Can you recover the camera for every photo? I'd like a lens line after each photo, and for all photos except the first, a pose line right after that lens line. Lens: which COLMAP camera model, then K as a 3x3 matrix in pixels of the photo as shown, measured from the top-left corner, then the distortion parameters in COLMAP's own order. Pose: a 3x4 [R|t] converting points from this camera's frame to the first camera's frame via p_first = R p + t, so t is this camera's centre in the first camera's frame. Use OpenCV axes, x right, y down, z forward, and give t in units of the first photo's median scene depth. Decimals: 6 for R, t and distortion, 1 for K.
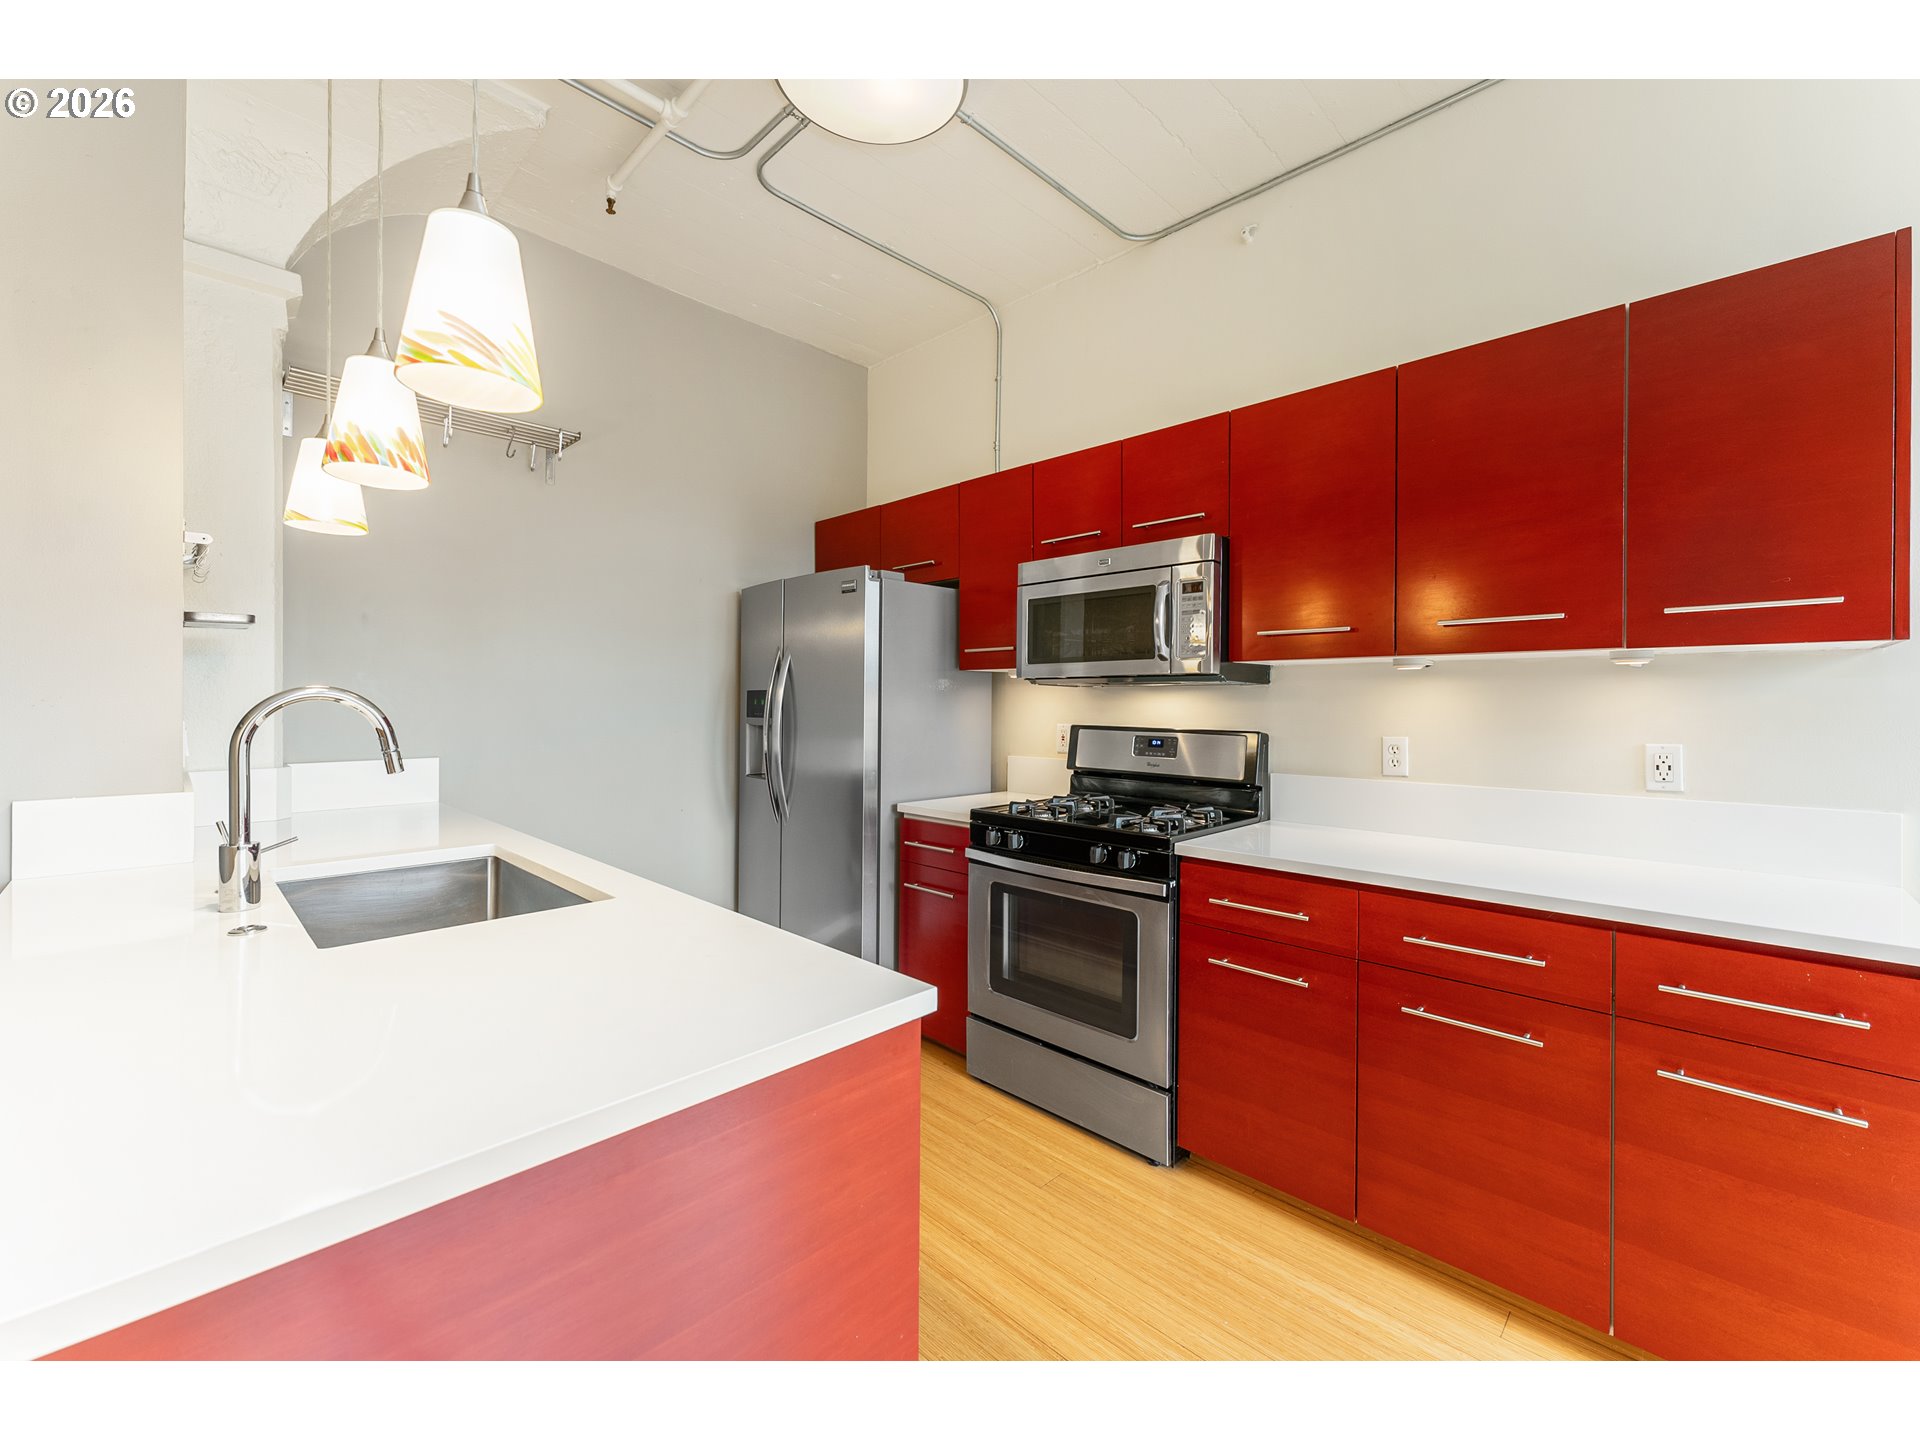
lens RADIAL K [[783.9, 0, 965.7], [0, 783.9, 705.7], [0, 0, 1]] dist [-0.000514, -0.000061]
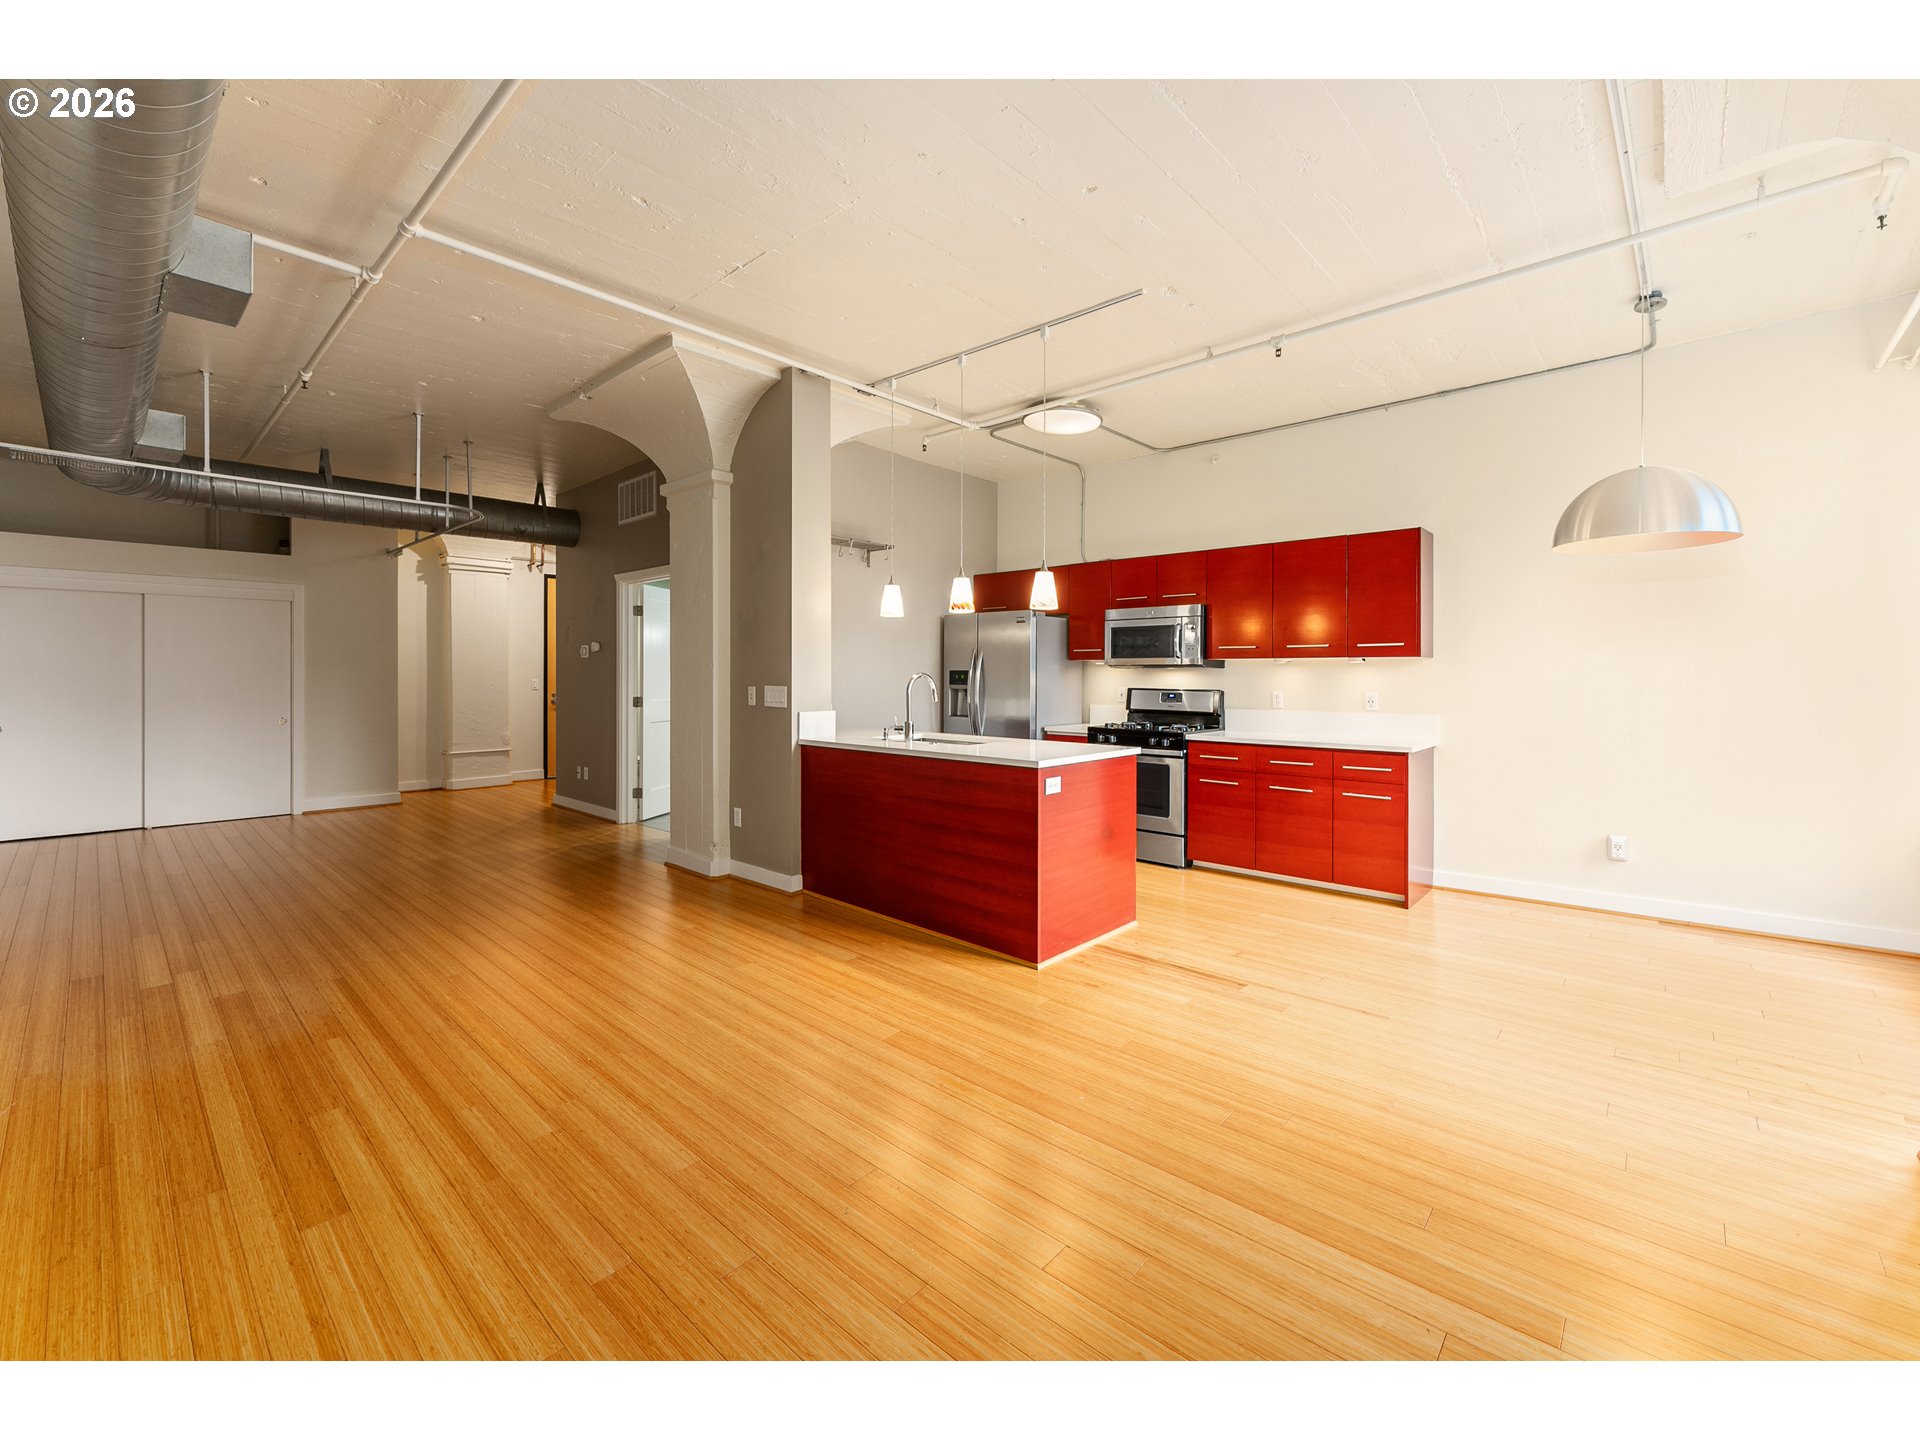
lens RADIAL K [[789.2, 0, 962.8], [0, 789.2, 681.0], [0, 0, 1]] dist [0.001096, 0.000083]
pose [[0.999147, -0.002945, 0.041200, -0.420035], [0.002734, 0.999983, 0.005188, -0.005121], [-0.041215, -0.005071, 0.999137, -1.135010]]
